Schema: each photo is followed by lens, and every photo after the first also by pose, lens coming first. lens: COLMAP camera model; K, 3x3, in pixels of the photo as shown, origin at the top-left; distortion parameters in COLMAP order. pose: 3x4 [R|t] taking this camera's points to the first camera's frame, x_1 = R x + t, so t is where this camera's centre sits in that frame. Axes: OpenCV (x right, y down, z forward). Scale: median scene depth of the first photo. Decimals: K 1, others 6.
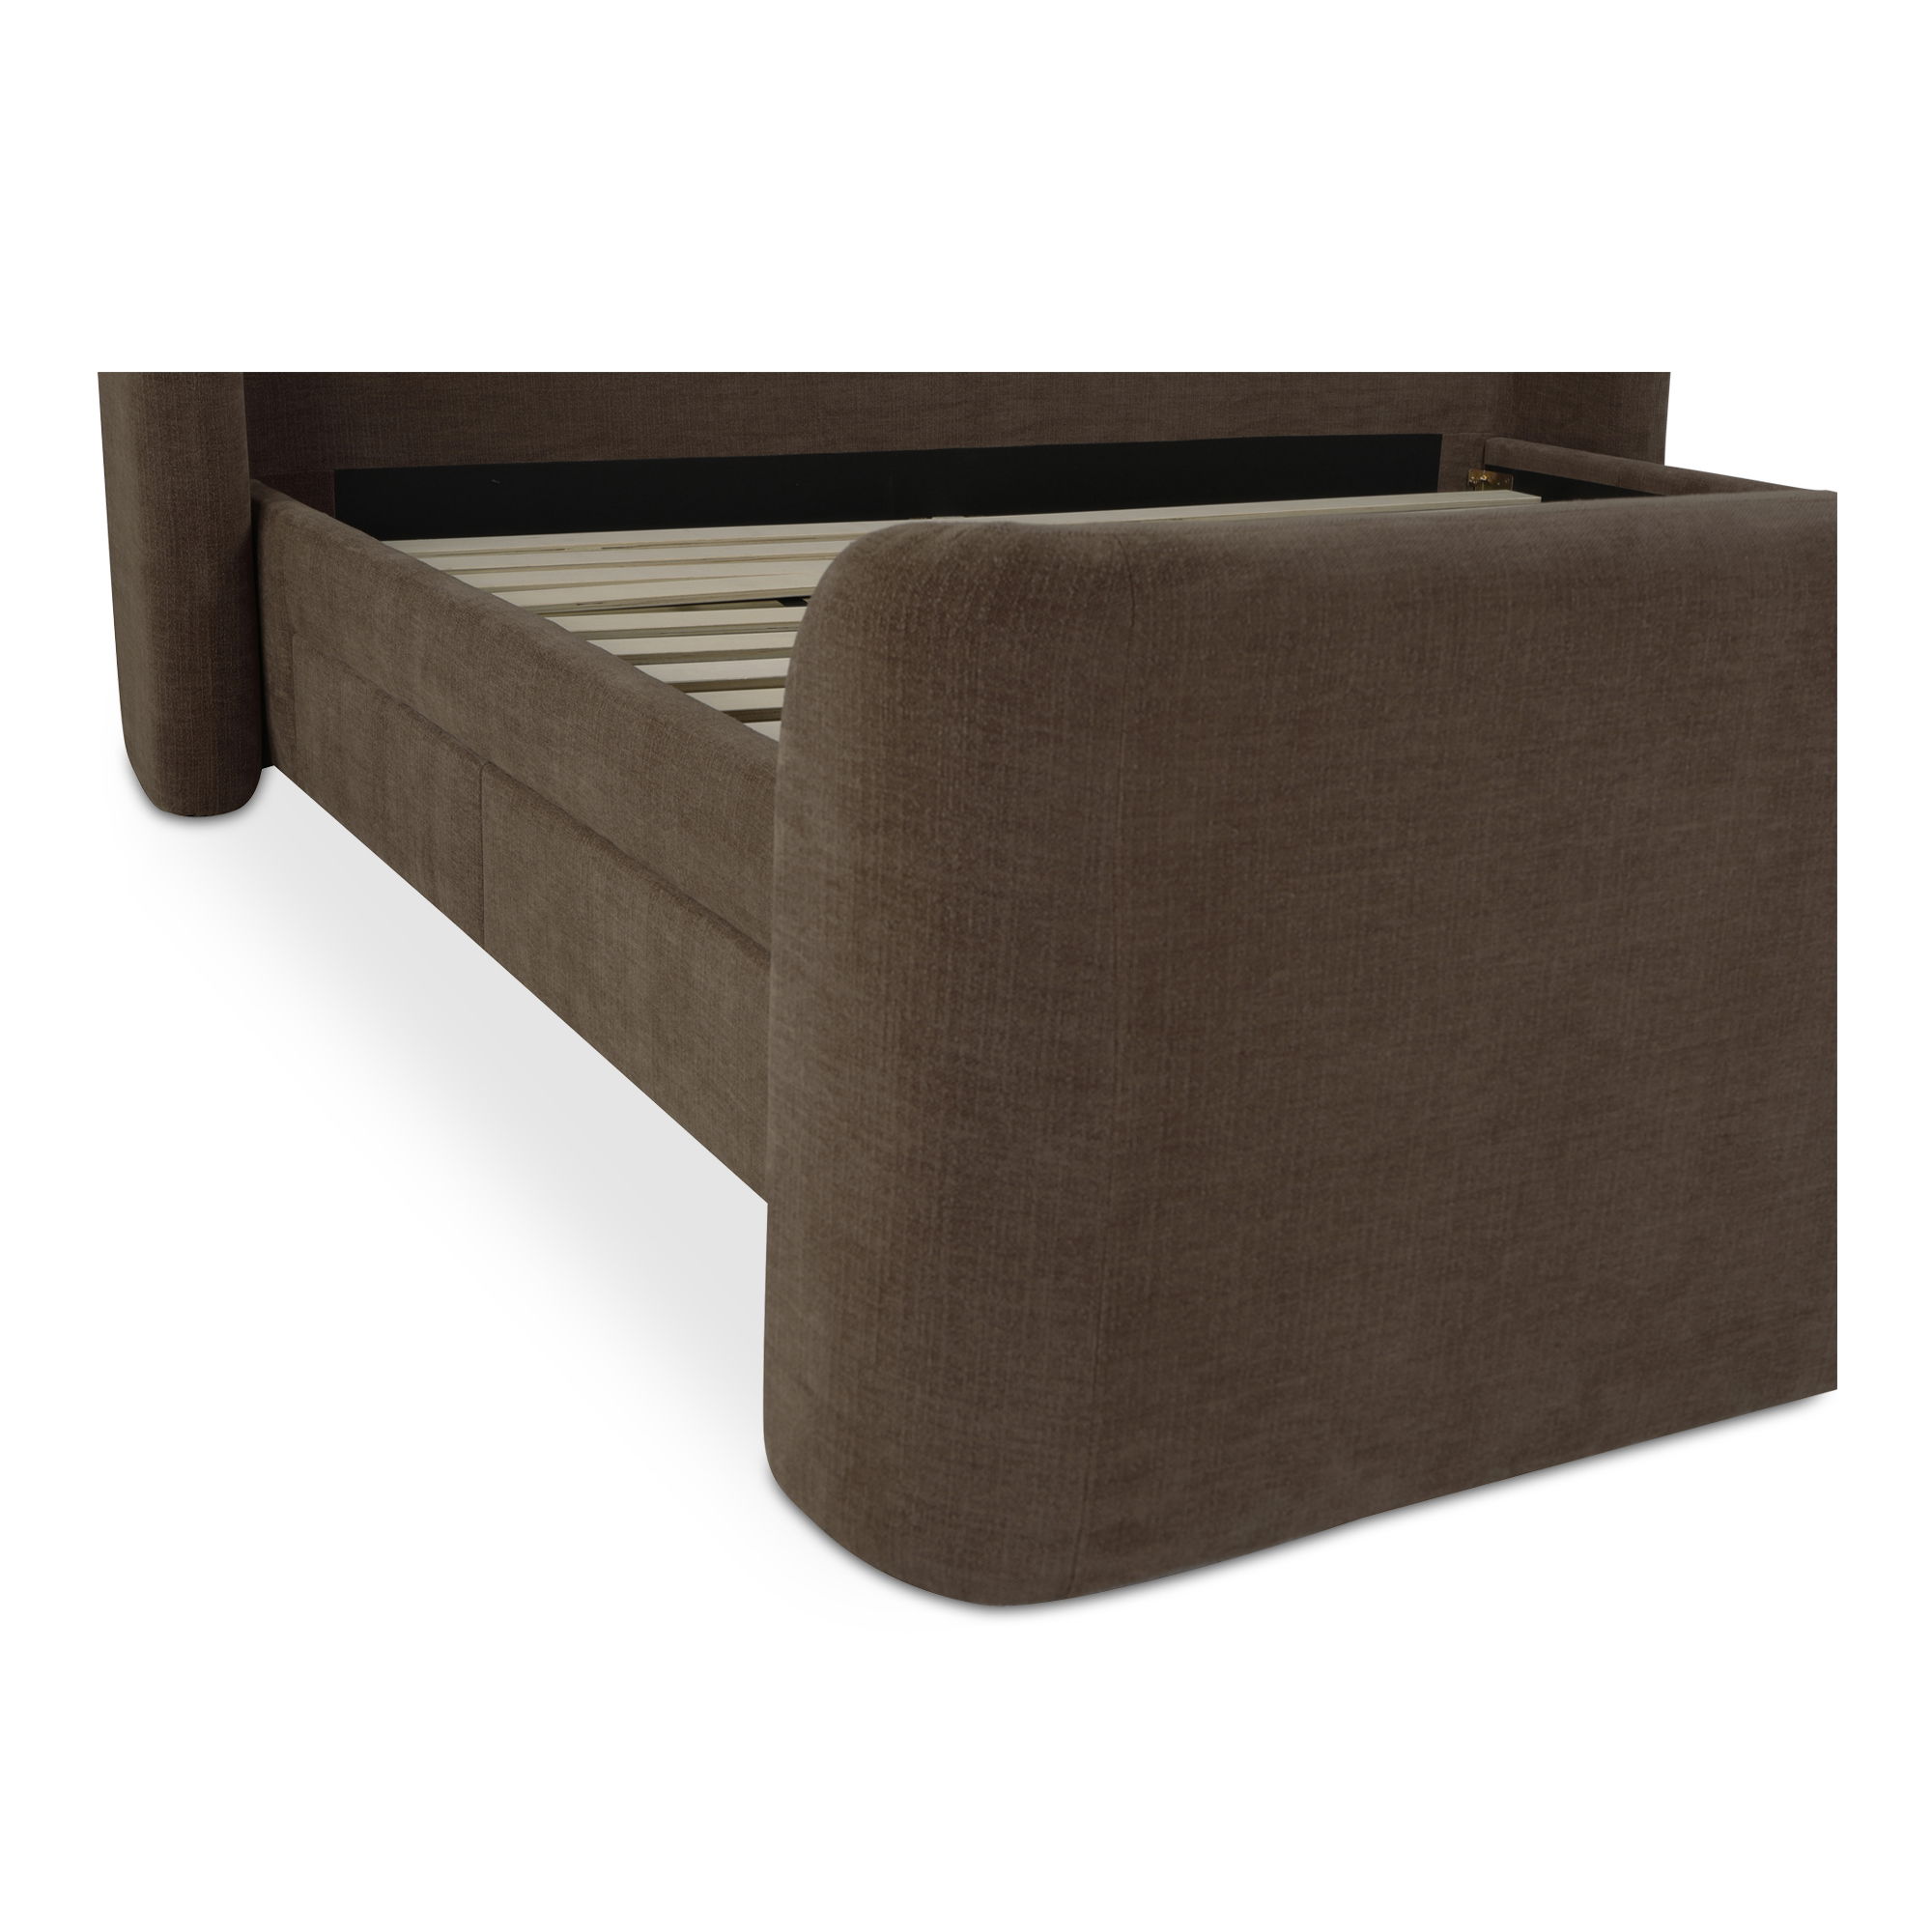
lens RADIAL K [[2623.4, 0, 972.7], [0, 2623.4, 946.0], [0, 0, 1]] dist [0.023217, 0.000000]
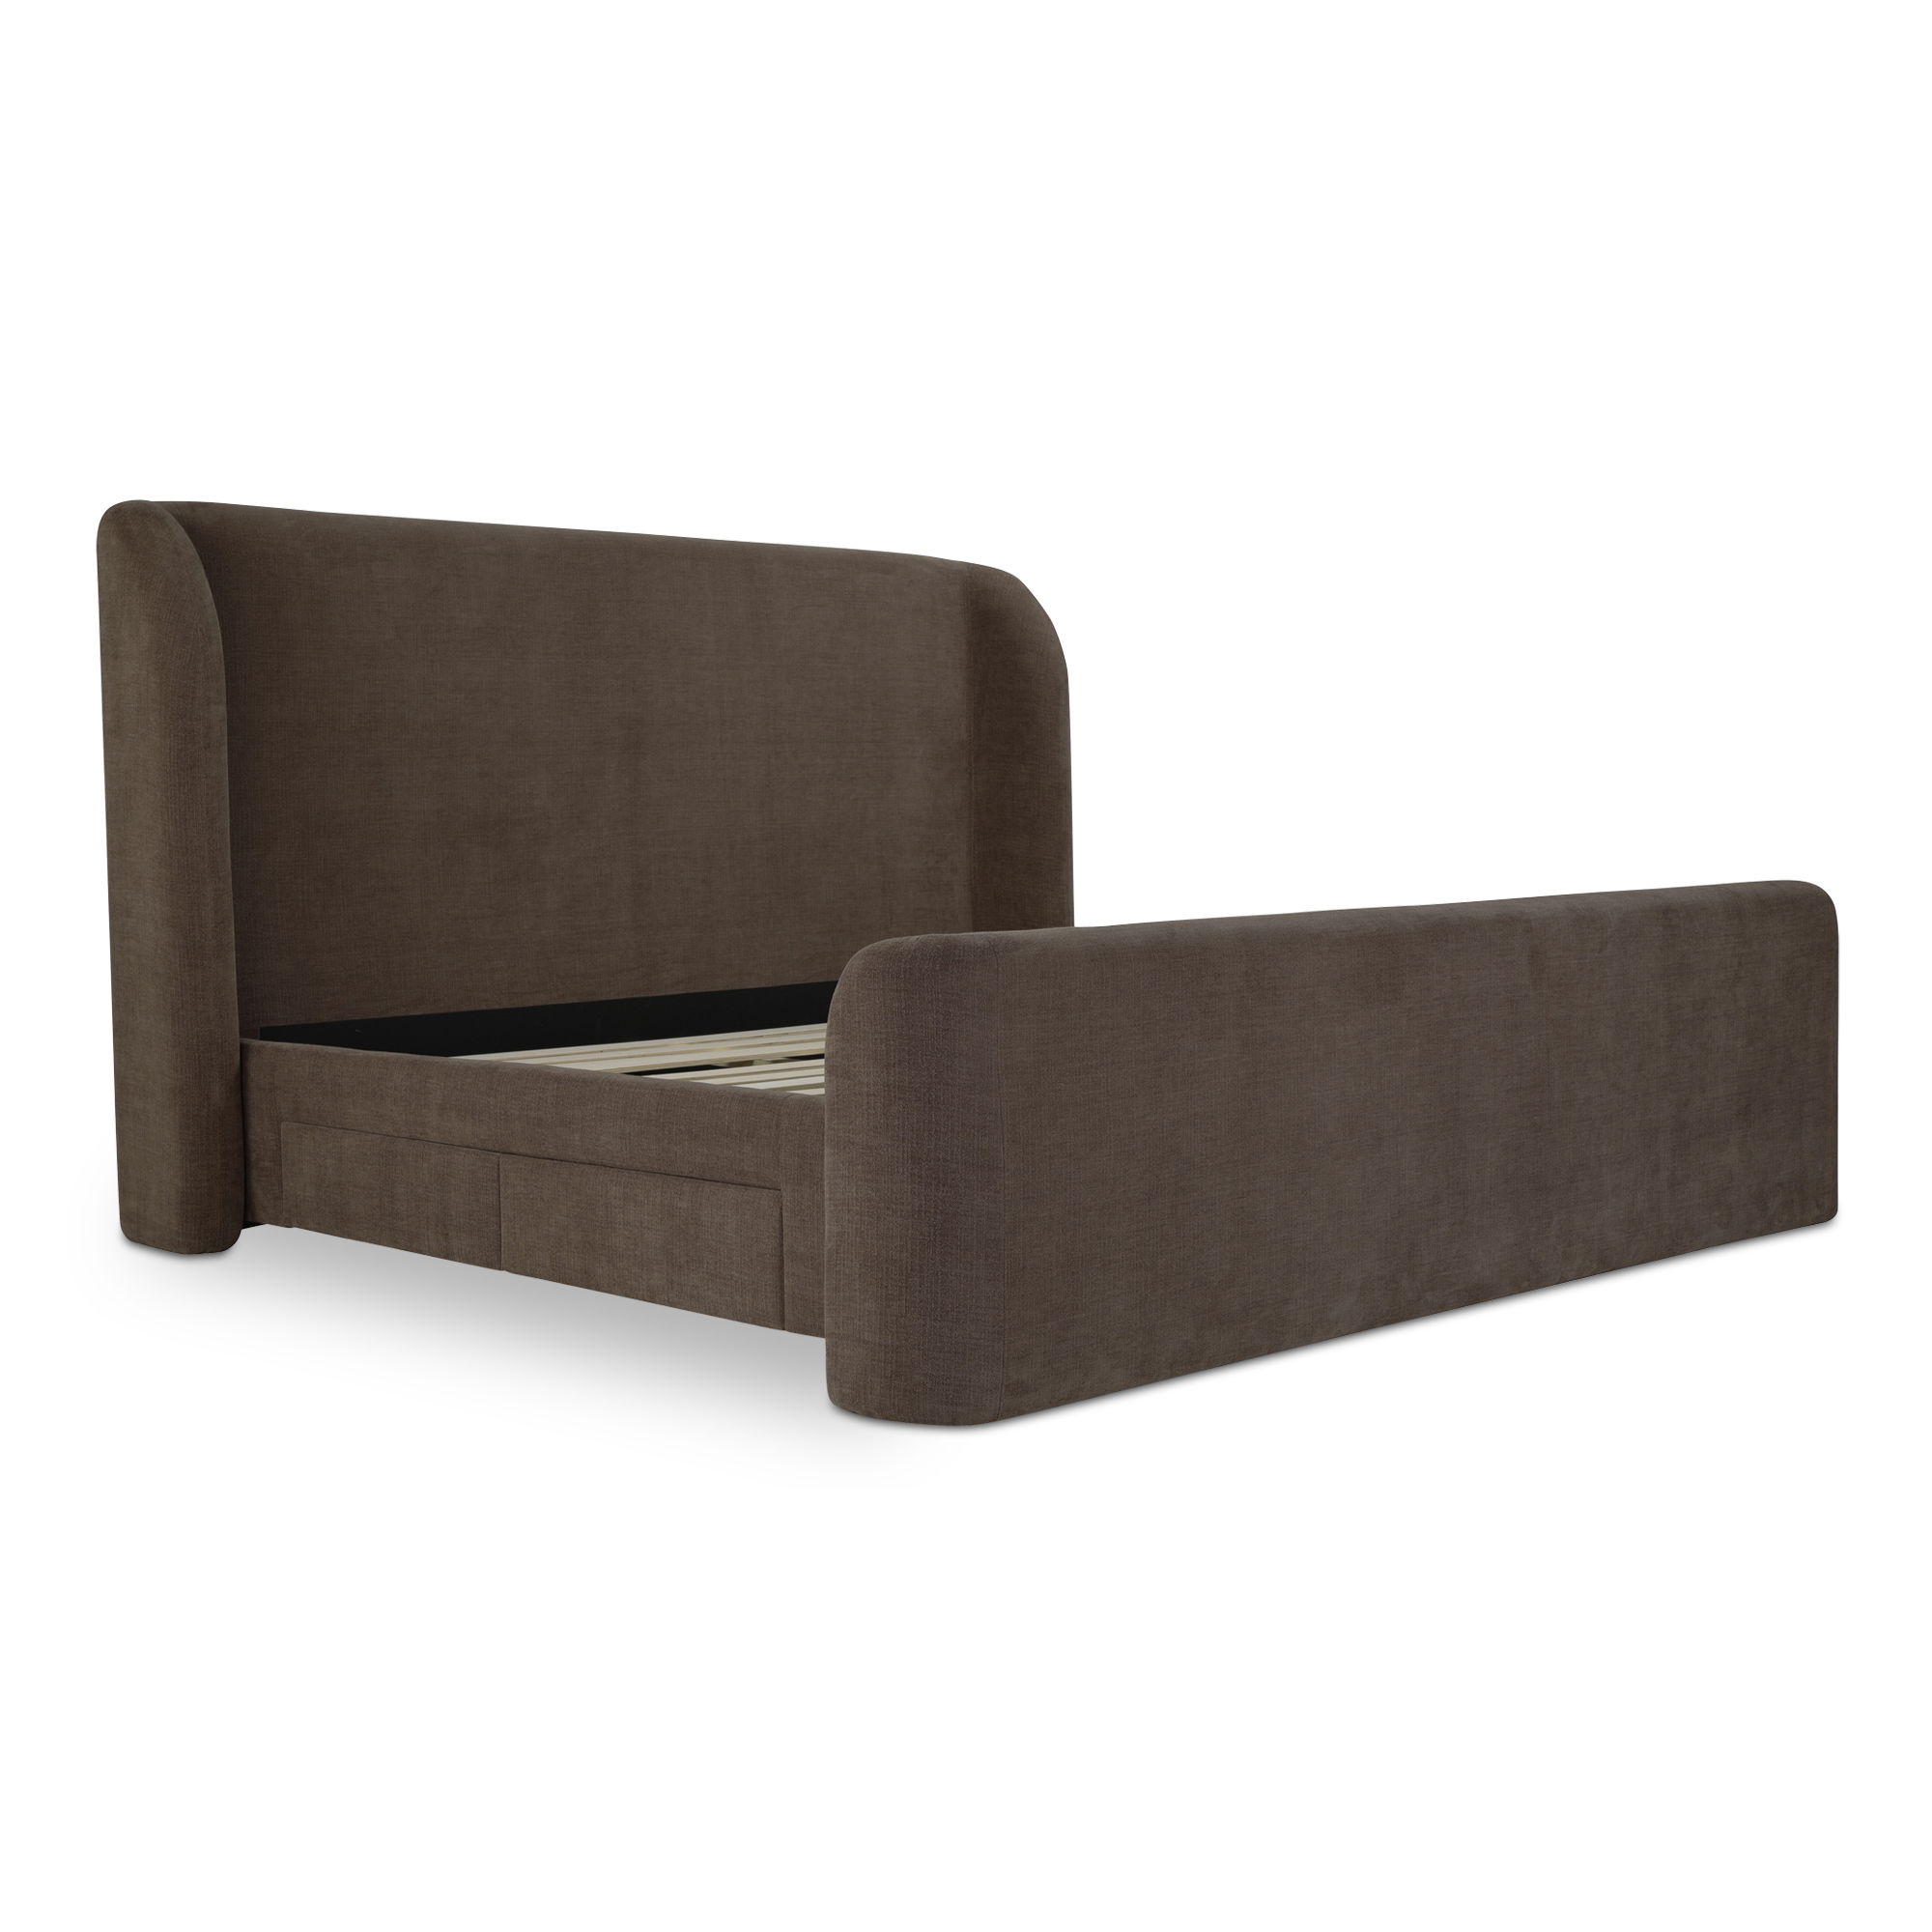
lens RADIAL K [[2619.3, 0, 978.1], [0, 2619.3, 965.6], [0, 0, 1]] dist [0.084306, 0.000000]
pose [[0.961464, -0.062999, 0.267615, -0.501905], [0.124631, 0.967505, -0.220003, 0.336988], [-0.245059, 0.244878, 0.938073, -1.051918]]
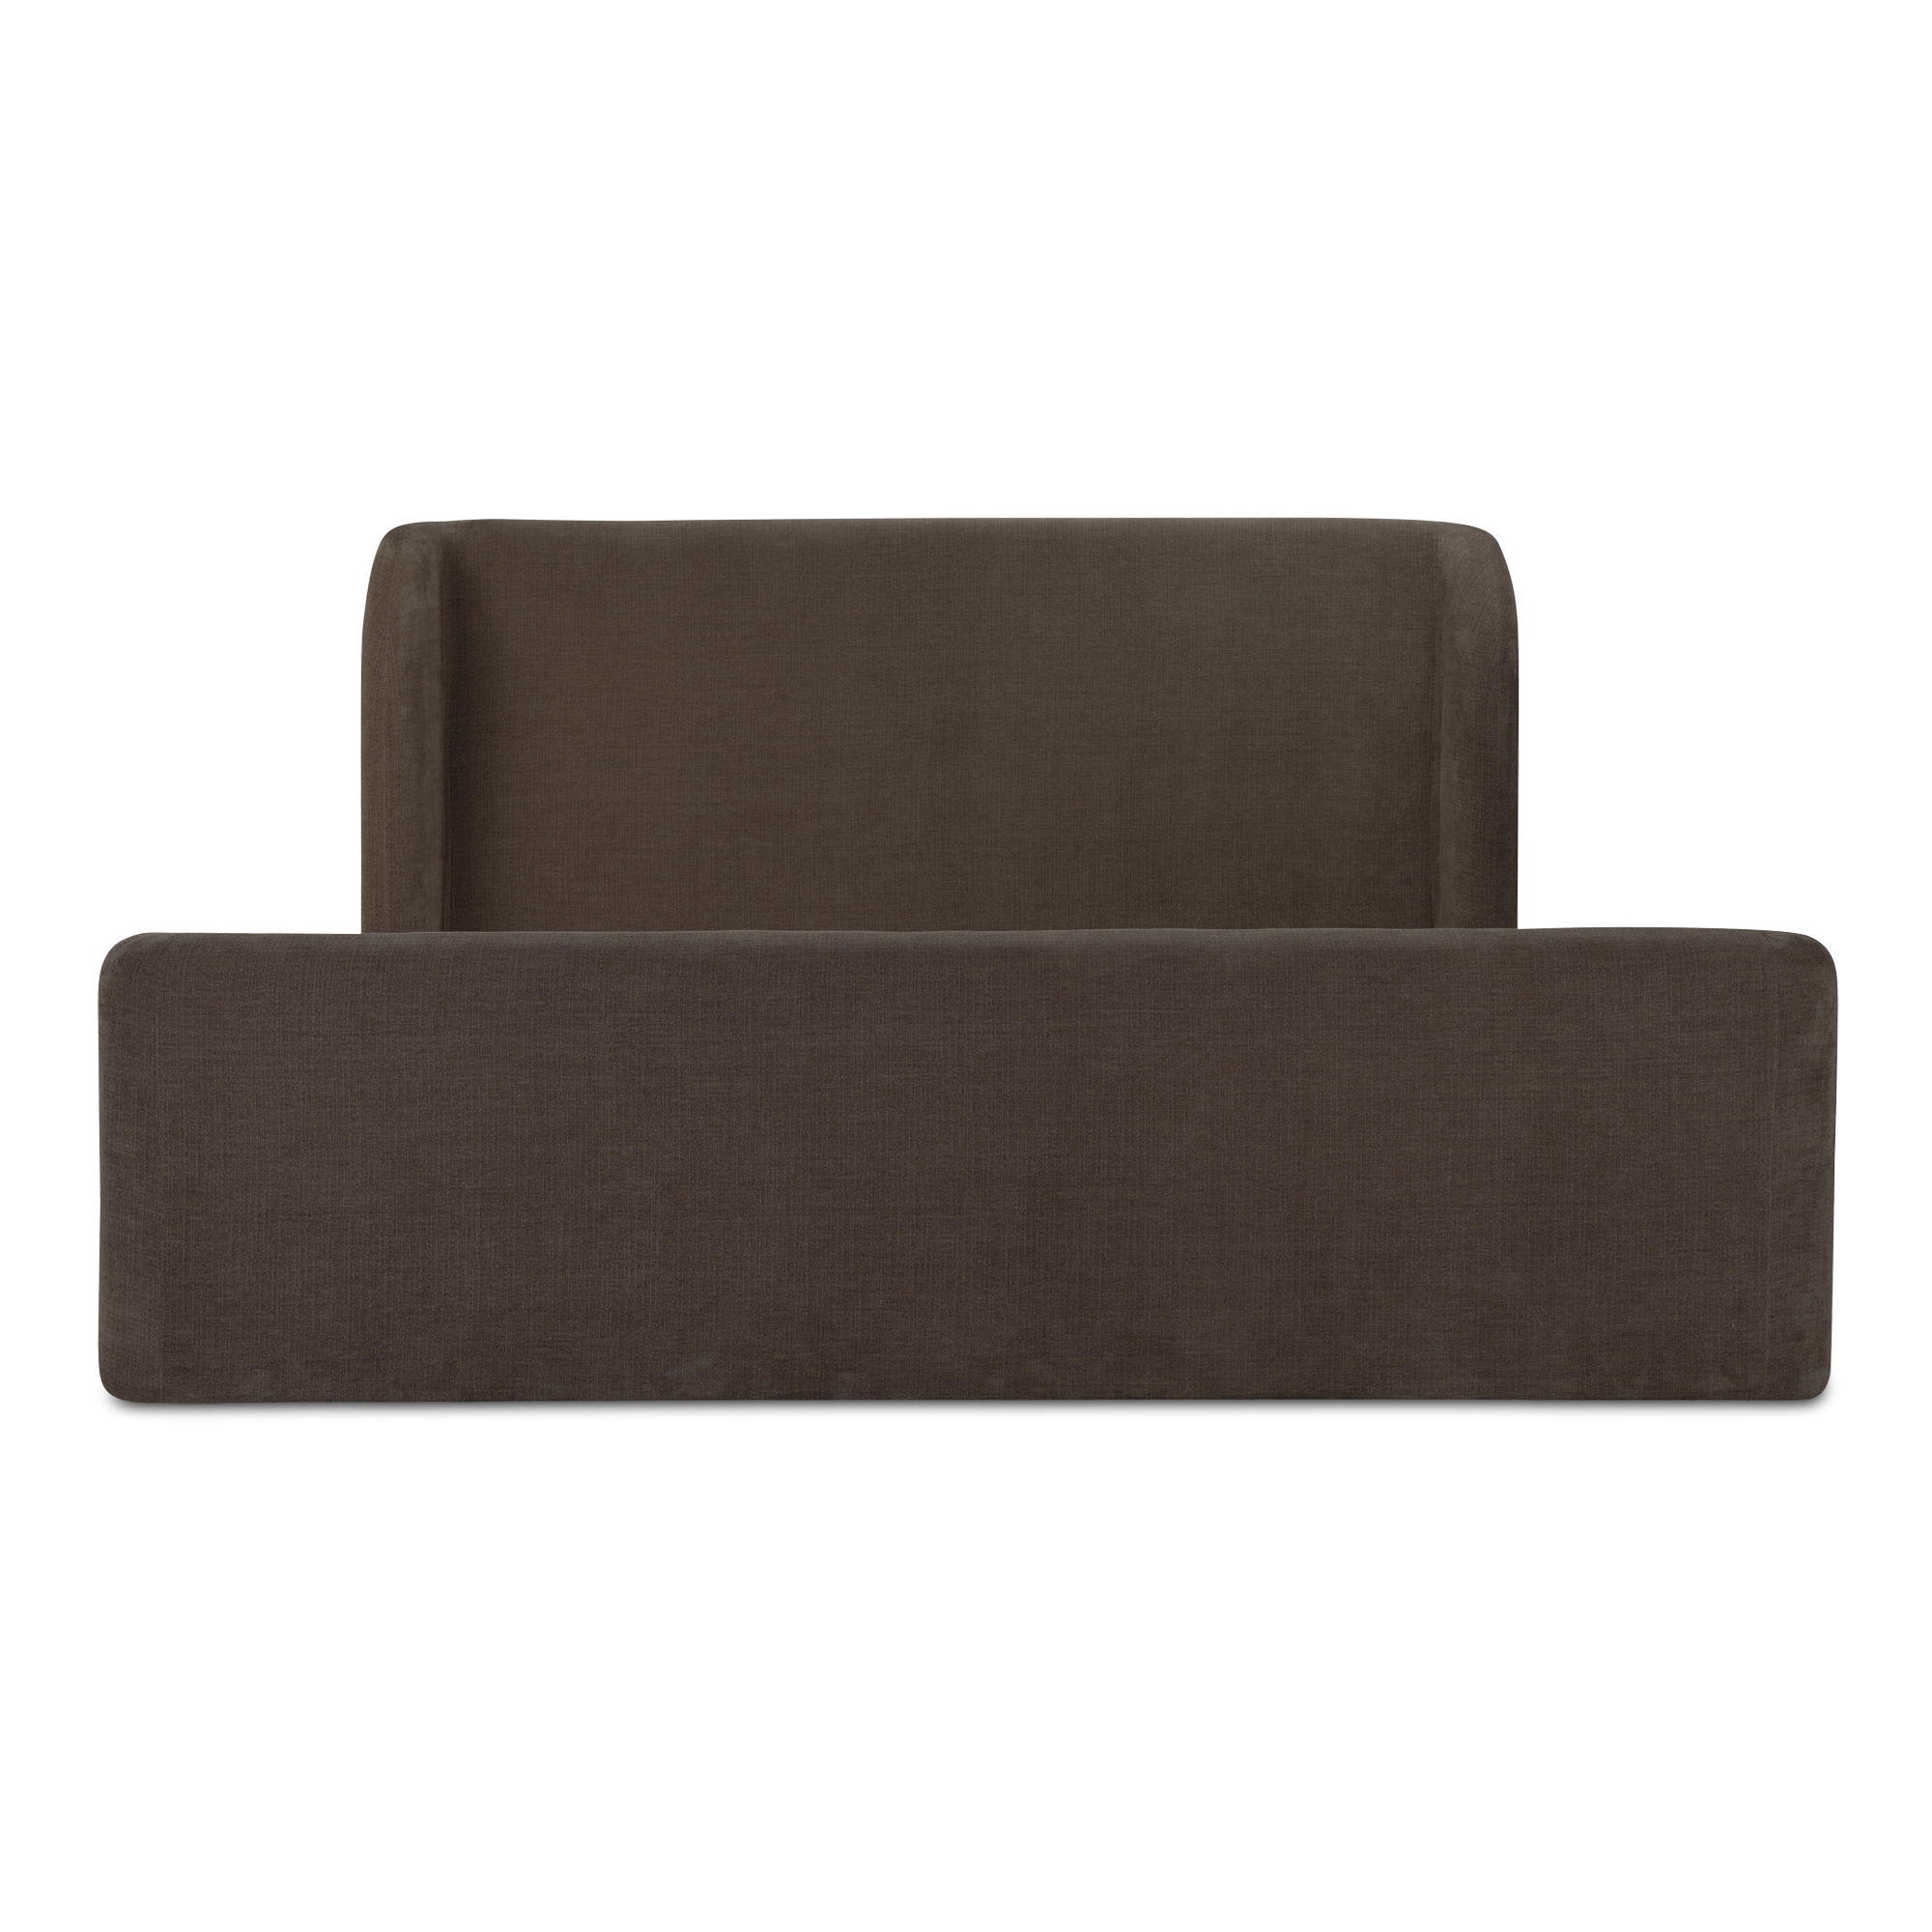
lens RADIAL K [[2985.8, 0, 965.0], [0, 2985.8, 964.5], [0, 0, 1]] dist [0.055612, 0.000000]
pose [[0.876628, -0.004595, -0.481148, 1.759715], [-0.117671, 0.967545, -0.223631, 0.355241], [0.466559, 0.252658, 0.847636, -0.892349]]
